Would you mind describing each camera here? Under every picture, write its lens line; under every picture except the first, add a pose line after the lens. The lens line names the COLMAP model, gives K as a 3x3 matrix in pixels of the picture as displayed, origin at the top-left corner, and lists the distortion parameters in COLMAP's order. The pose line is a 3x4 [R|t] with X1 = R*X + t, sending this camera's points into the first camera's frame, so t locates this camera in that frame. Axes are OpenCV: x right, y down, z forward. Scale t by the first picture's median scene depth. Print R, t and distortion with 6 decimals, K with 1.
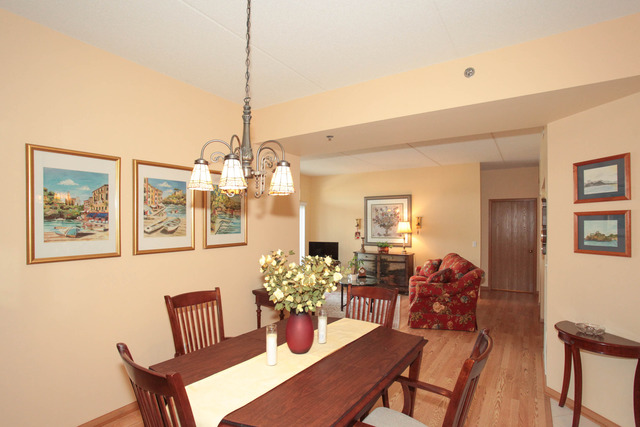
lens RADIAL K [[337.1, 0, 338.4], [0, 337.1, 226.6], [0, 0, 1]] dist [-0.035563, 0.001048]
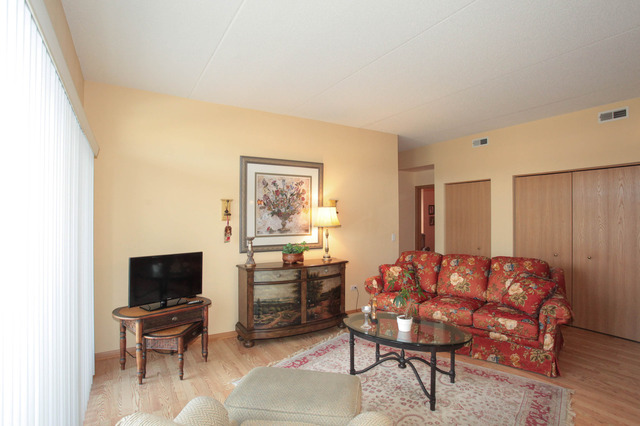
lens RADIAL K [[337.1, 0, 332.8], [0, 337.1, 212.8], [0, 0, 1]] dist [-0.035563, 0.001048]
pose [[0.452459, 0.005399, 0.891769, -0.345196], [0.005289, 0.999948, -0.008738, 0.001366], [-0.891769, 0.008670, 0.452407, 0.744554]]
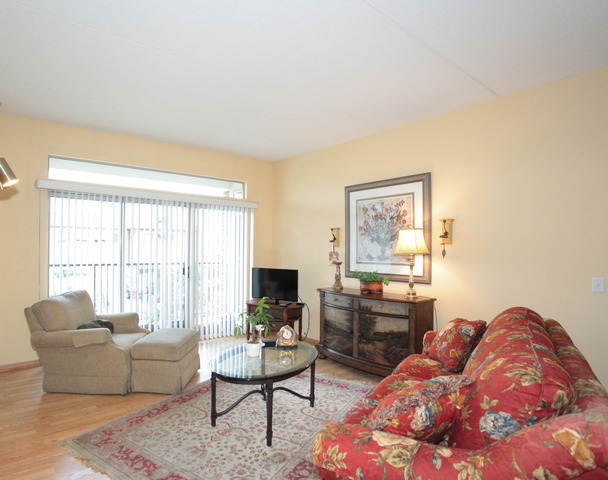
lens RADIAL K [[360.0, 0, 264.1], [0, 360.0, 242.9], [0, 0, 1]] dist [-0.062947, 0.007600]
pose [[0.920805, -0.002351, -0.390017, 0.206459], [-0.006944, 0.999724, -0.022422, 0.017119], [0.389962, 0.023355, 0.920535, 0.480690]]
